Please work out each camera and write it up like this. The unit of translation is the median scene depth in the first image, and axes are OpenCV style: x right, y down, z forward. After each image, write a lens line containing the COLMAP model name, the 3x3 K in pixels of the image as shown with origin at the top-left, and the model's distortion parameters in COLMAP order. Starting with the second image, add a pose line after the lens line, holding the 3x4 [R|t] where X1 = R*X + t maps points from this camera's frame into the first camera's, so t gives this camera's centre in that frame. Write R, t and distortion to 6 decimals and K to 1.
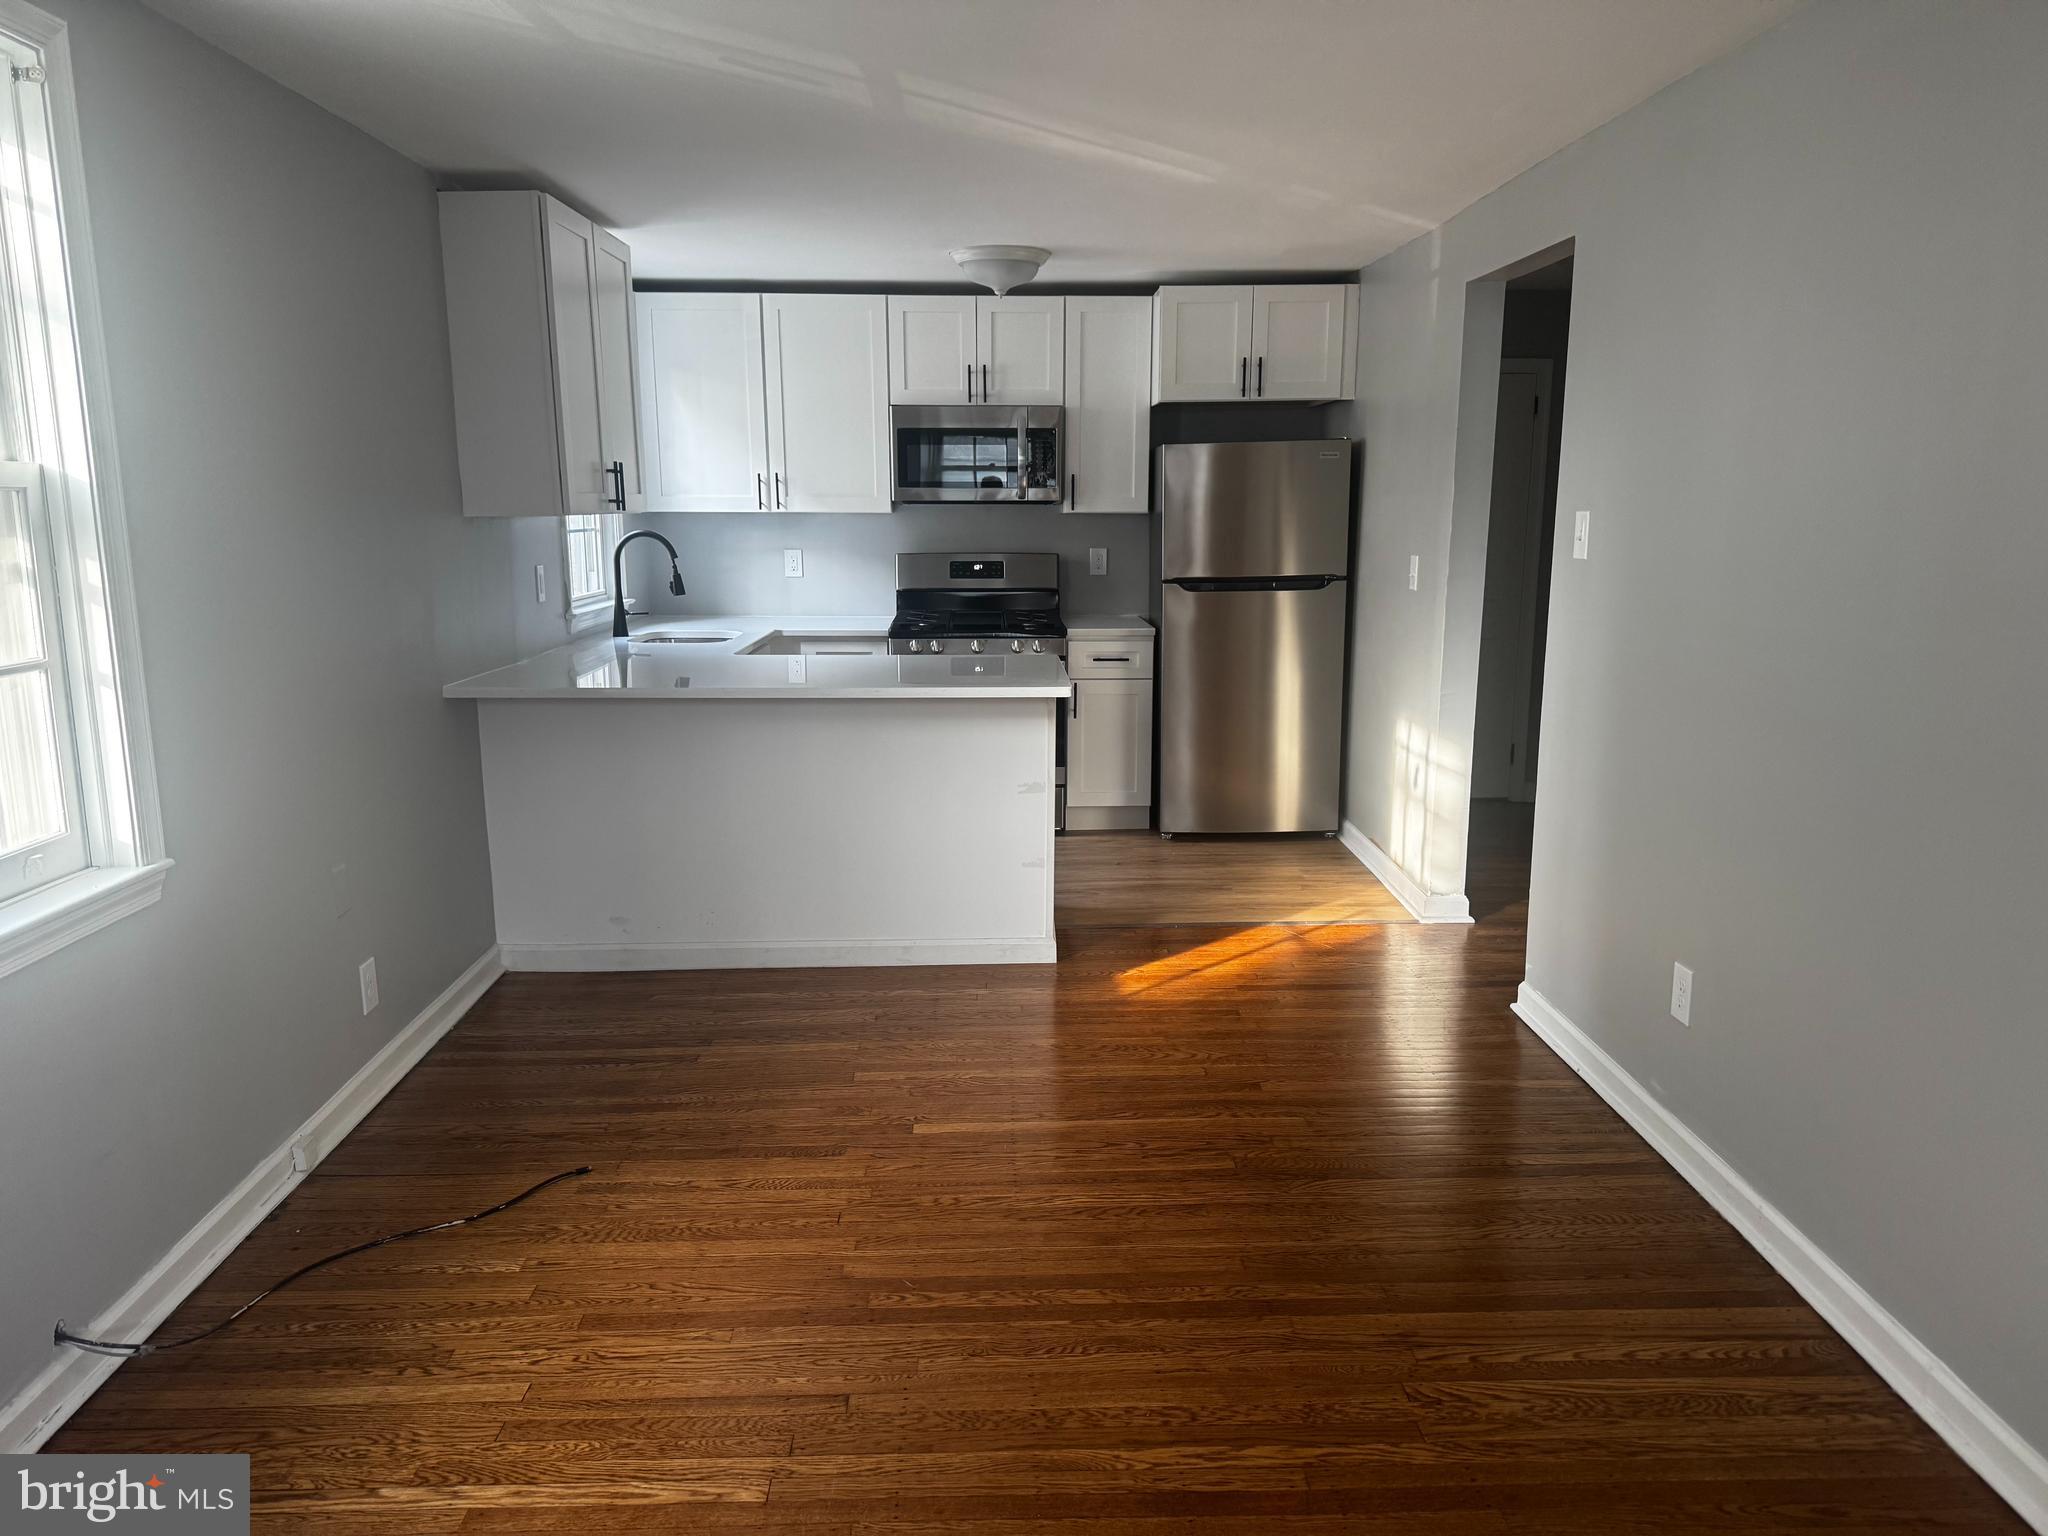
lens RADIAL K [[1429.5, 0, 1024.0], [0, 1429.5, 777.8], [0, 0, 1]] dist [-0.008453, -0.002546]
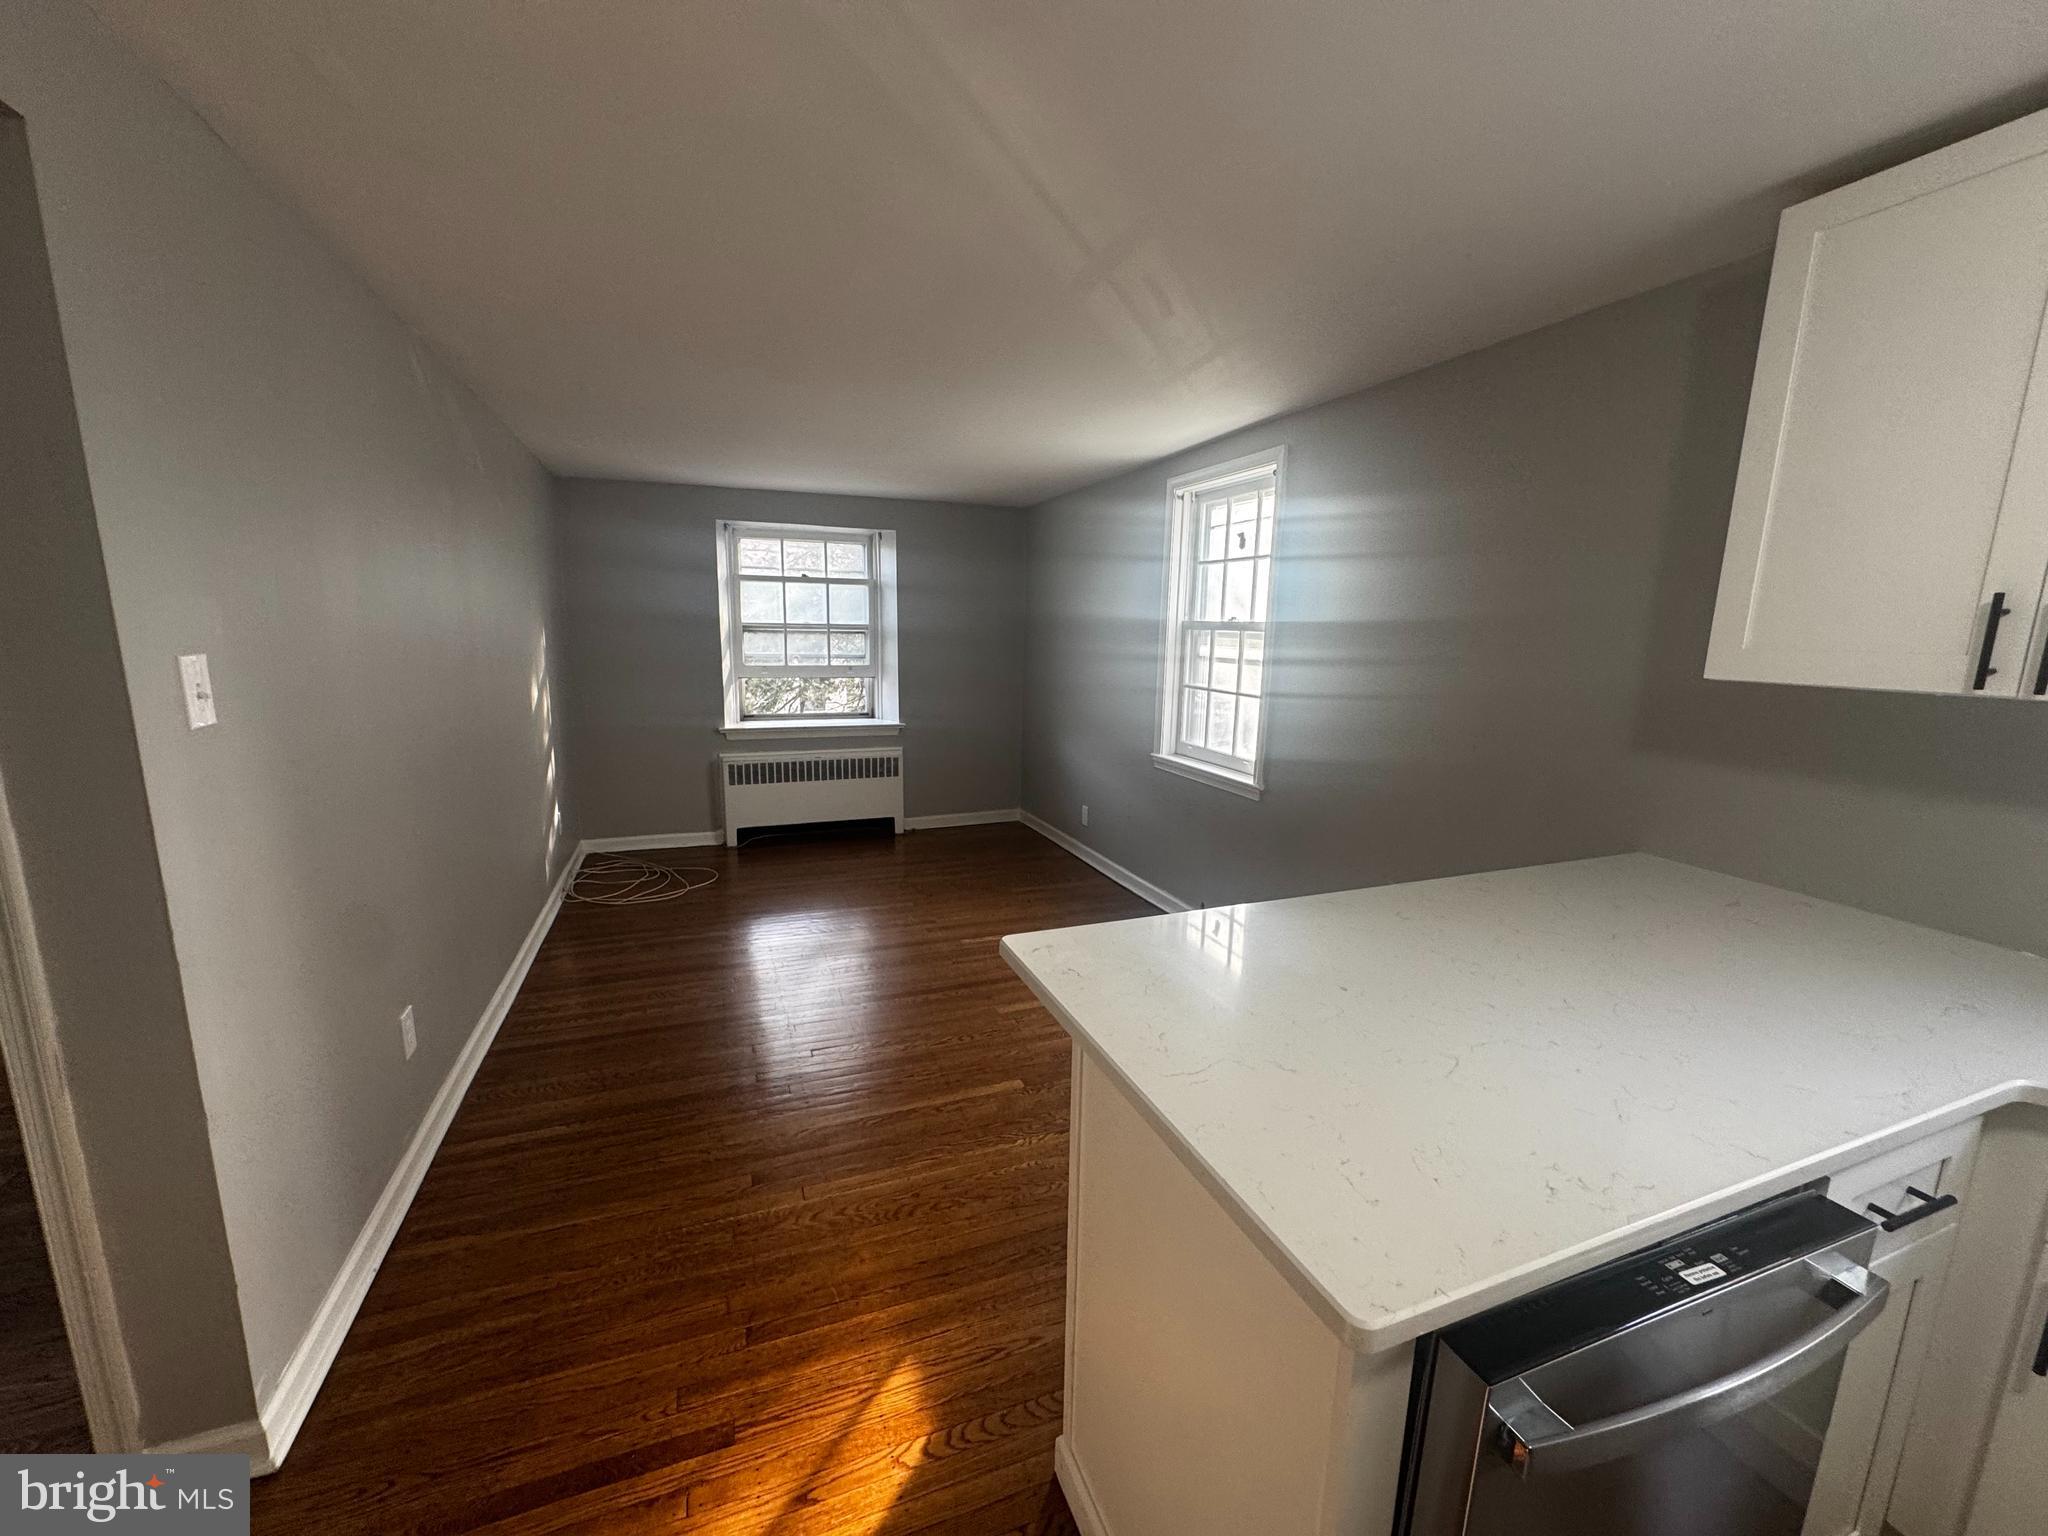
lens RADIAL K [[811.2, 0, 1025.8], [0, 811.2, 762.3], [0, 0, 1]] dist [0.001414, -0.000380]
pose [[-0.941017, 0.041569, -0.335795, 0.098196], [-0.081421, 0.935444, 0.343971, -0.182820], [0.328416, 0.351023, -0.876884, 0.895159]]
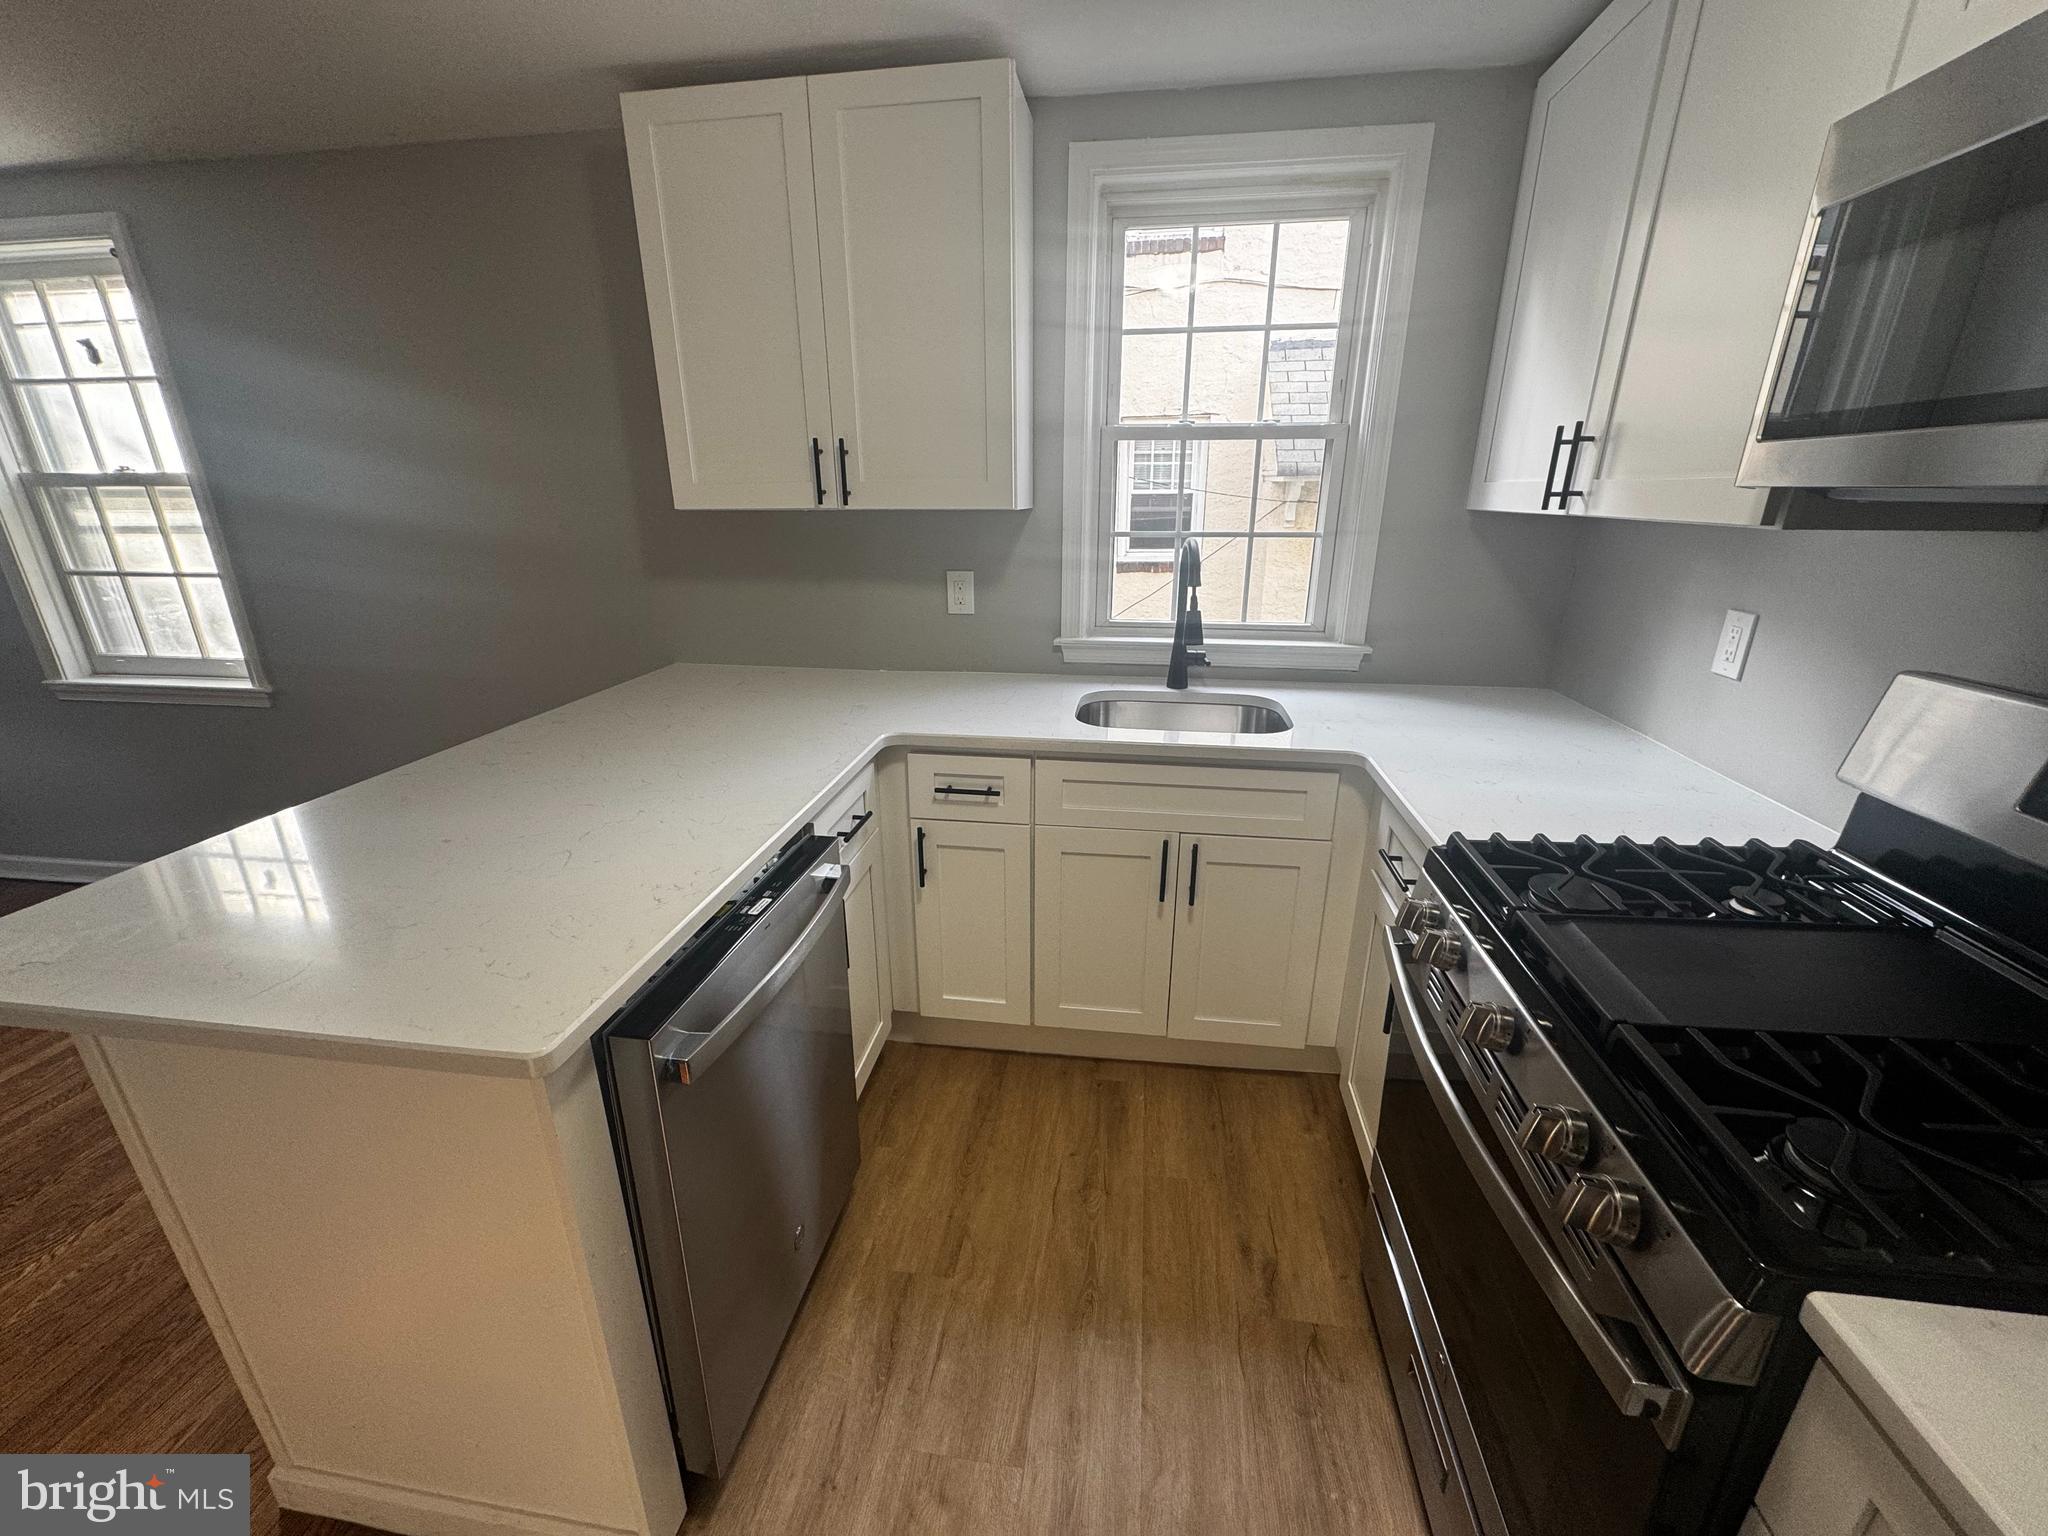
lens RADIAL K [[811.2, 0, 1023.6], [0, 811.2, 768.8], [0, 0, 1]] dist [0.001414, -0.000380]
pose [[-0.171042, 0.323137, -0.930767, 0.116378], [-0.179909, 0.918562, 0.351961, -0.179794], [0.968699, 0.227654, -0.098978, 0.919978]]
